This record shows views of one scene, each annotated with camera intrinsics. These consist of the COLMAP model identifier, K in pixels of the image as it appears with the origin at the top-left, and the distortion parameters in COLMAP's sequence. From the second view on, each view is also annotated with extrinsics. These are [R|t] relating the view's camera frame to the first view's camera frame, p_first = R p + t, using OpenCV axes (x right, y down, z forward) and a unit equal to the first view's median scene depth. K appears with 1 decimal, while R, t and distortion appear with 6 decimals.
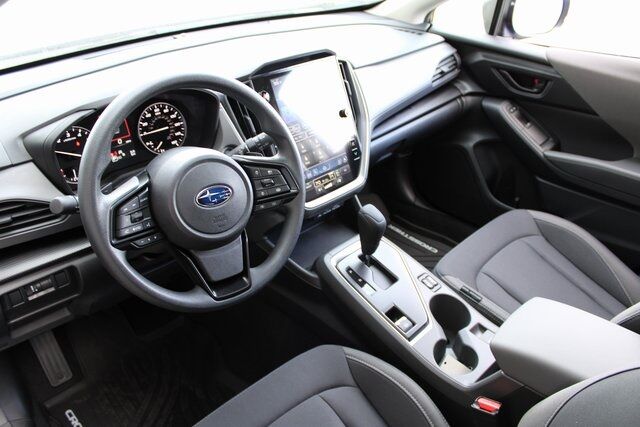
lens RADIAL K [[537.7, 0, 317.4], [0, 537.7, 213.6], [0, 0, 1]] dist [-0.105490, 0.029721]
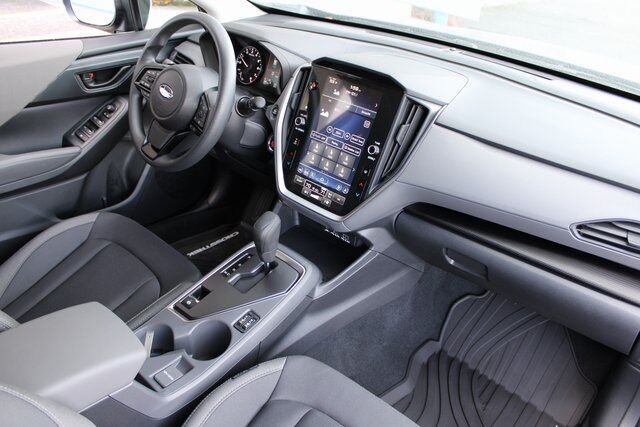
lens RADIAL K [[537.7, 0, 314.4], [0, 537.7, 212.5], [0, 0, 1]] dist [-0.105490, 0.029721]
pose [[0.049721, 0.498726, -0.865333, 0.891181], [-0.561803, 0.730307, 0.388625, -0.414553], [0.825775, 0.466824, 0.316497, 0.711592]]
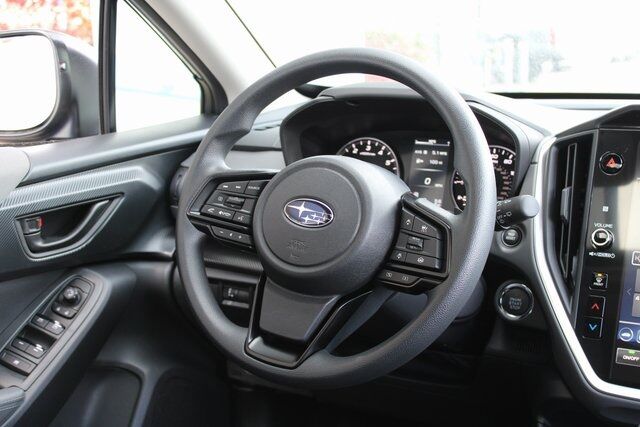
lens RADIAL K [[924.2, 0, 326.4], [0, 924.2, 208.3], [0, 0, 1]] dist [-0.044018, 0.000000]
pose [[0.316540, 0.172728, -0.932721, 0.636832], [-0.485790, 0.874071, -0.002997, -0.031352], [0.814746, 0.454055, 0.360588, 0.405682]]
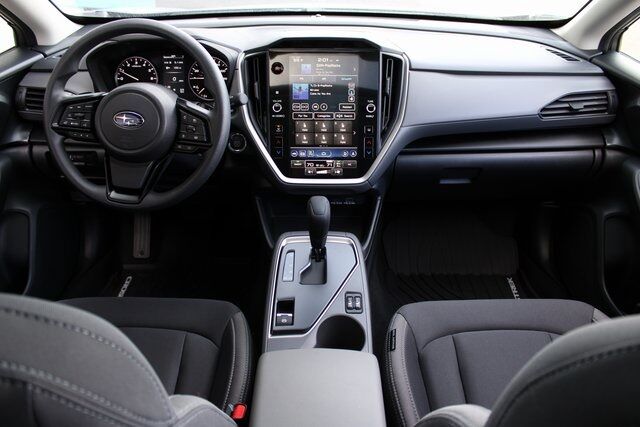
lens RADIAL K [[537.7, 0, 318.5], [0, 537.7, 210.6], [0, 0, 1]] dist [-0.105490, 0.029721]
pose [[0.711053, 0.342429, -0.614122, 0.660410], [-0.362316, 0.926956, 0.097360, -0.080641], [0.602603, 0.153278, 0.783183, 0.228280]]
